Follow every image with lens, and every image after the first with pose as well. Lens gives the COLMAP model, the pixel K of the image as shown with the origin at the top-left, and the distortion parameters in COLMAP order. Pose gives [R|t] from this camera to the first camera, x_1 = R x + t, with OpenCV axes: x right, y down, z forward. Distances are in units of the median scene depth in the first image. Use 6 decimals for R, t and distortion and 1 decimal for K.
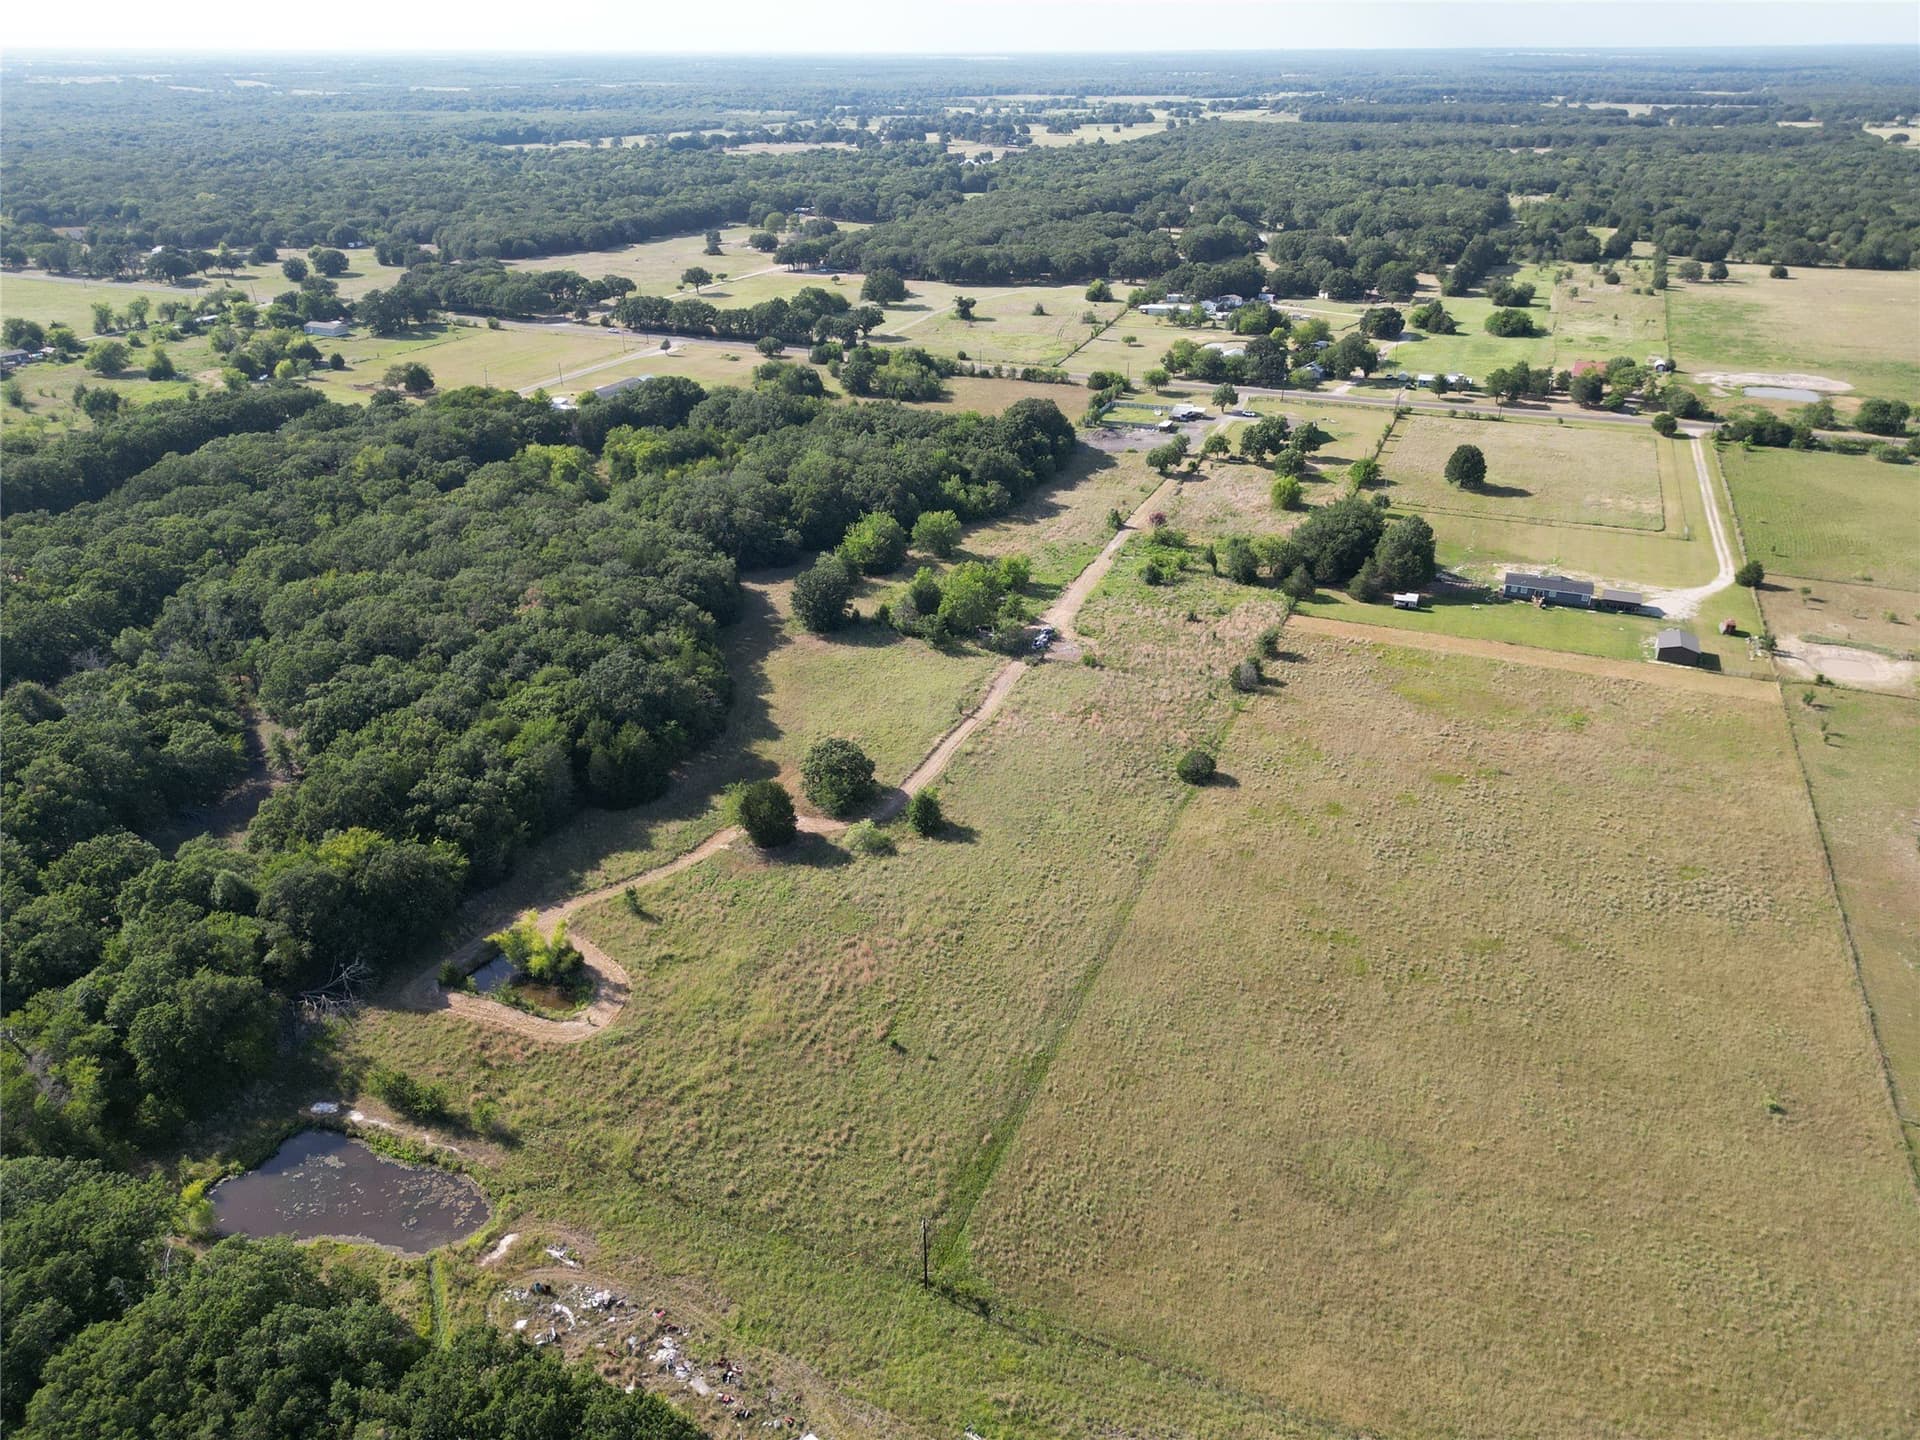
lens RADIAL K [[1347.5, 0, 957.3], [0, 1347.5, 719.8], [0, 0, 1]] dist [0.066794, -0.059622]
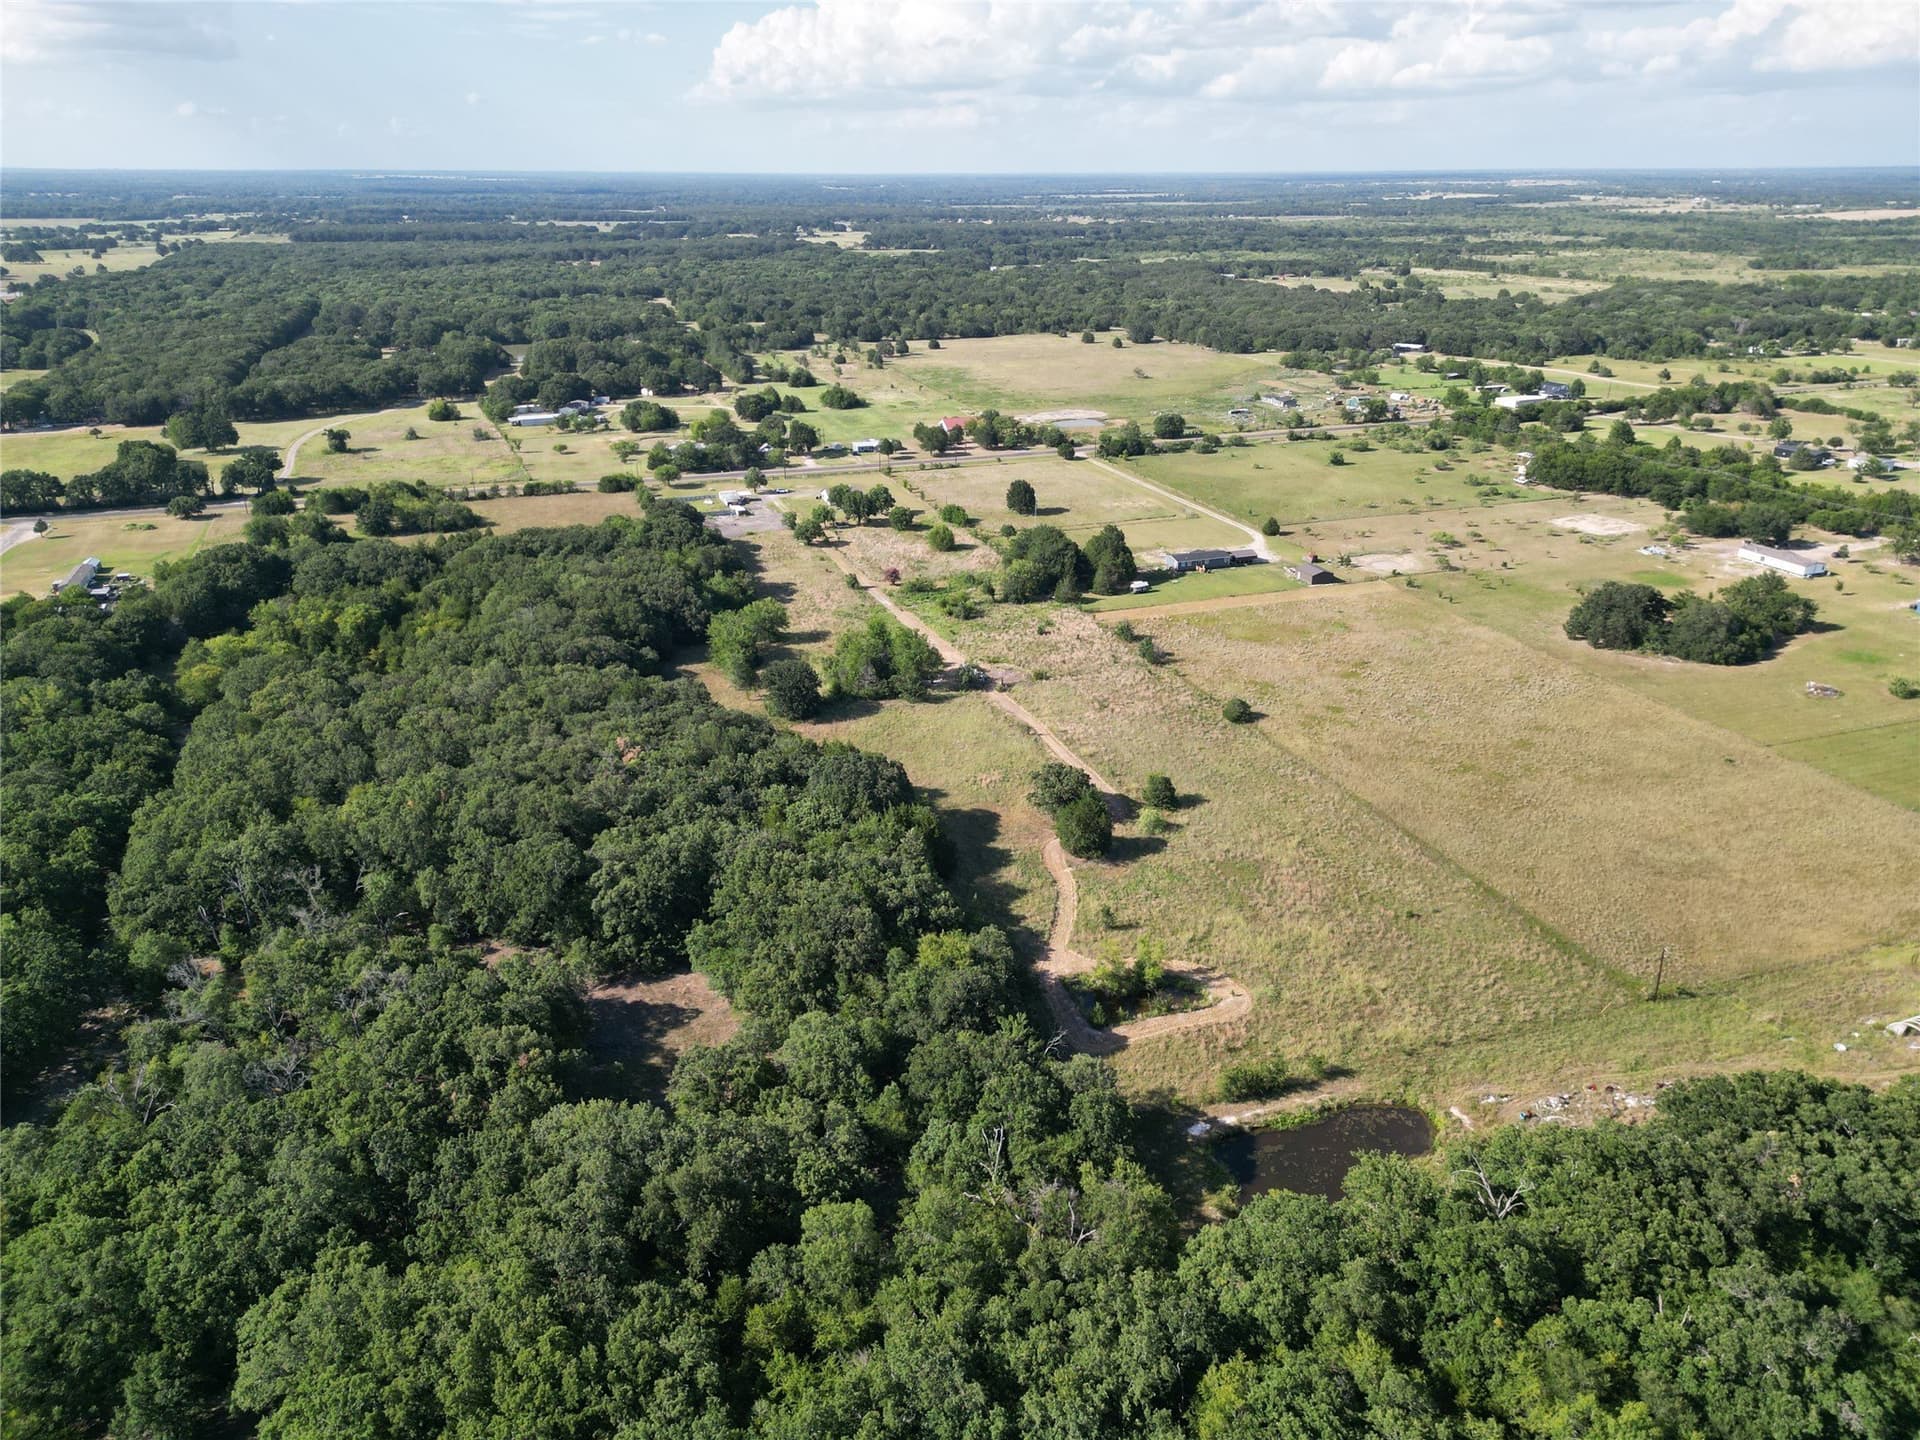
lens RADIAL K [[1347.5, 0, 958.8], [0, 1347.5, 705.6], [0, 0, 1]] dist [0.066794, -0.059622]
pose [[0.739312, -0.247422, 0.626259, -0.636904], [0.298400, 0.954122, 0.024686, -0.063089], [-0.603635, 0.168625, 0.779224, 0.118889]]
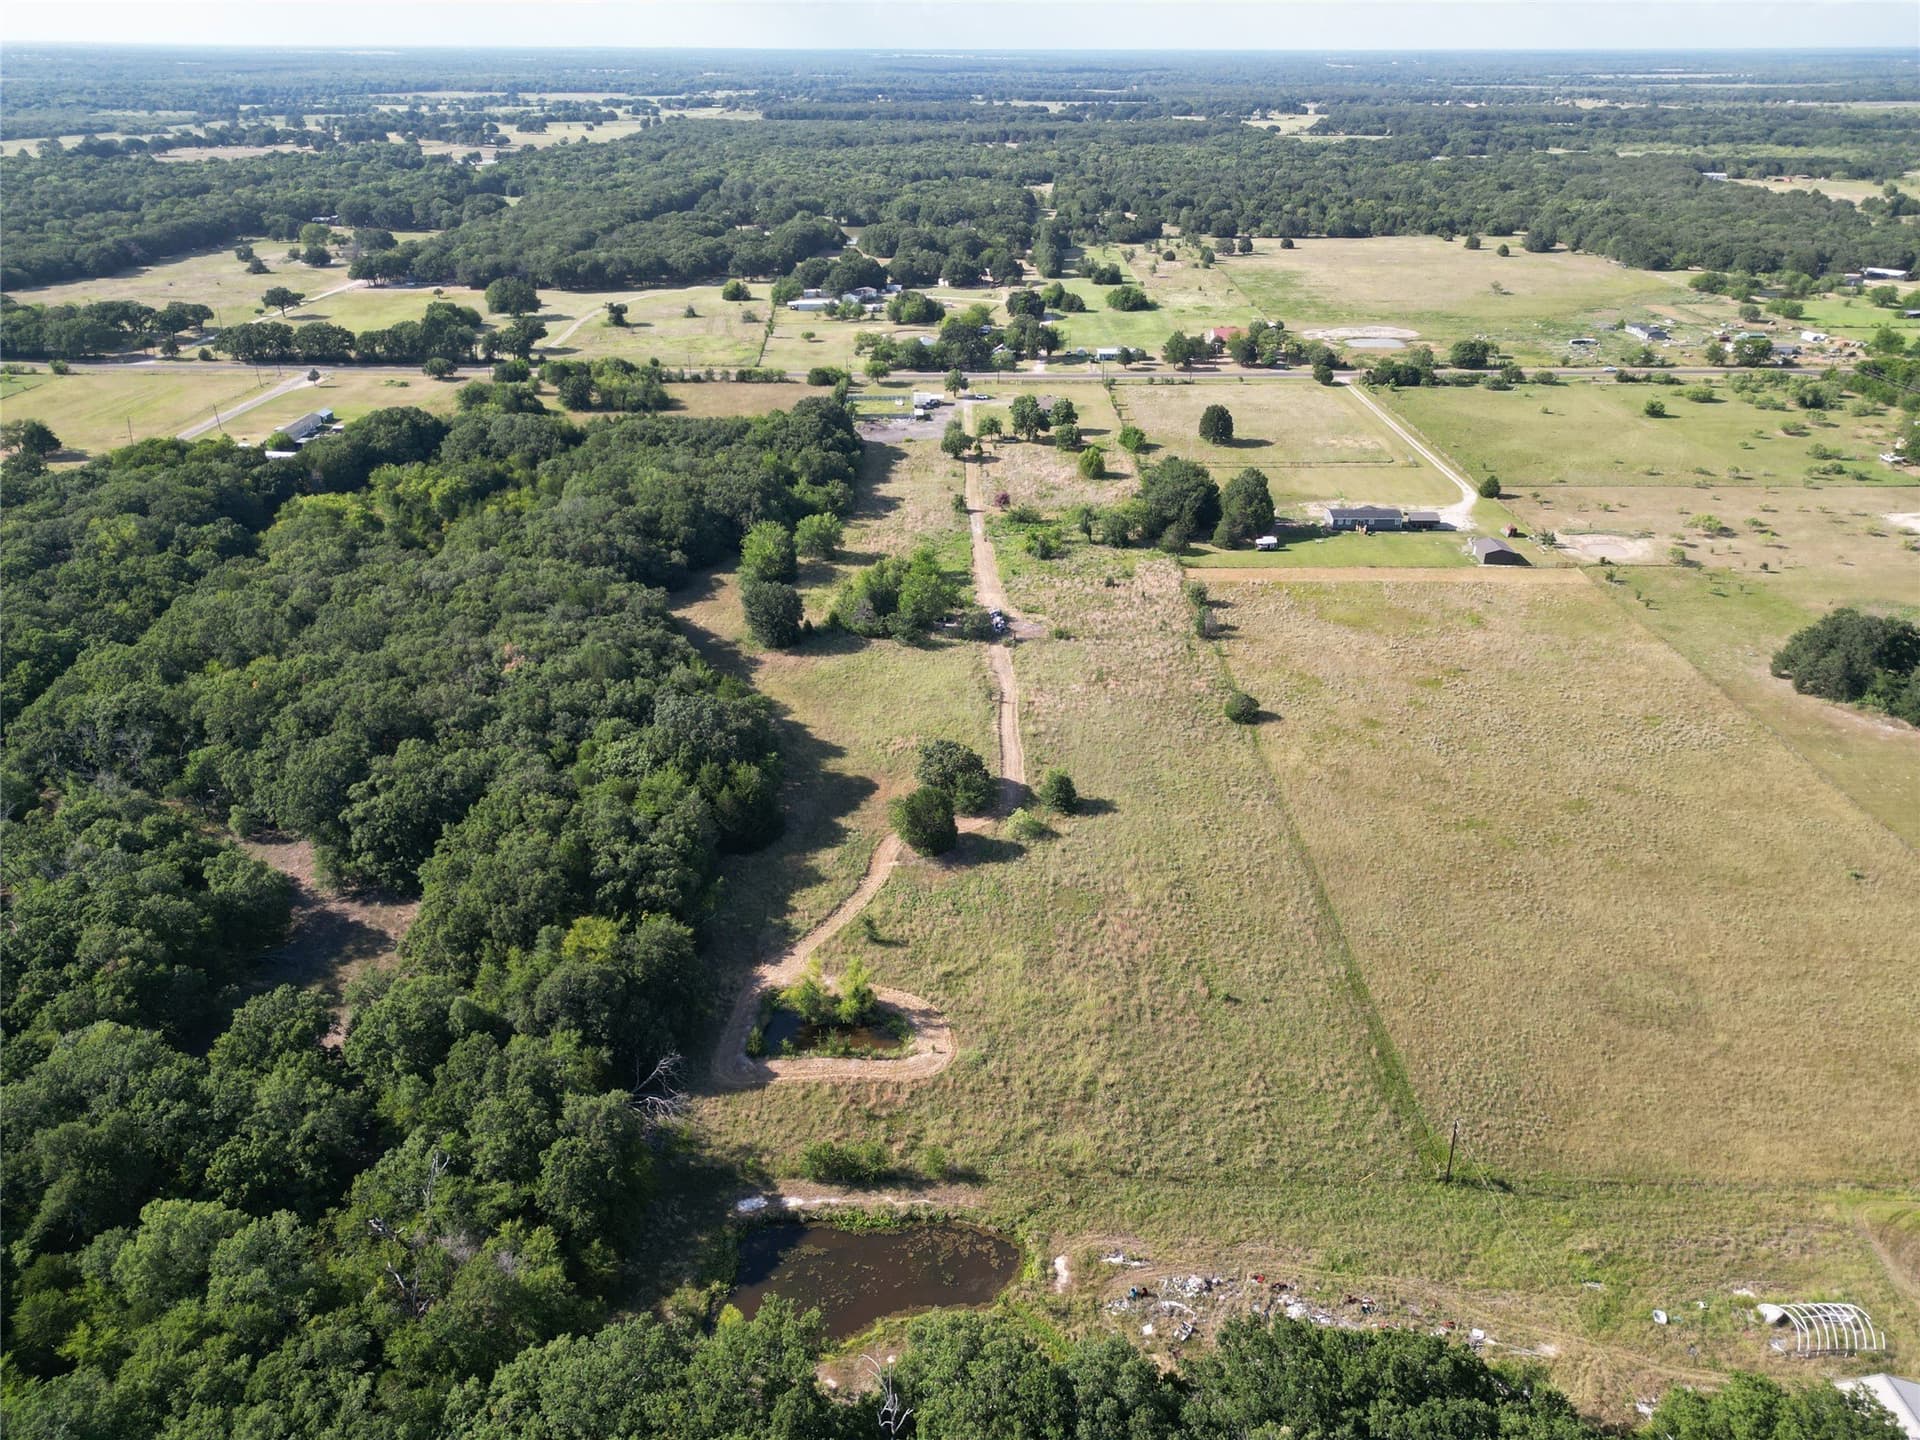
lens RADIAL K [[1347.5, 0, 959.4], [0, 1347.5, 711.9], [0, 0, 1]] dist [0.066794, -0.059622]
pose [[0.922326, -0.166896, 0.348511, -0.319300], [0.168055, 0.985404, 0.027139, -0.023504], [-0.347954, 0.033538, 0.936912, 0.044144]]
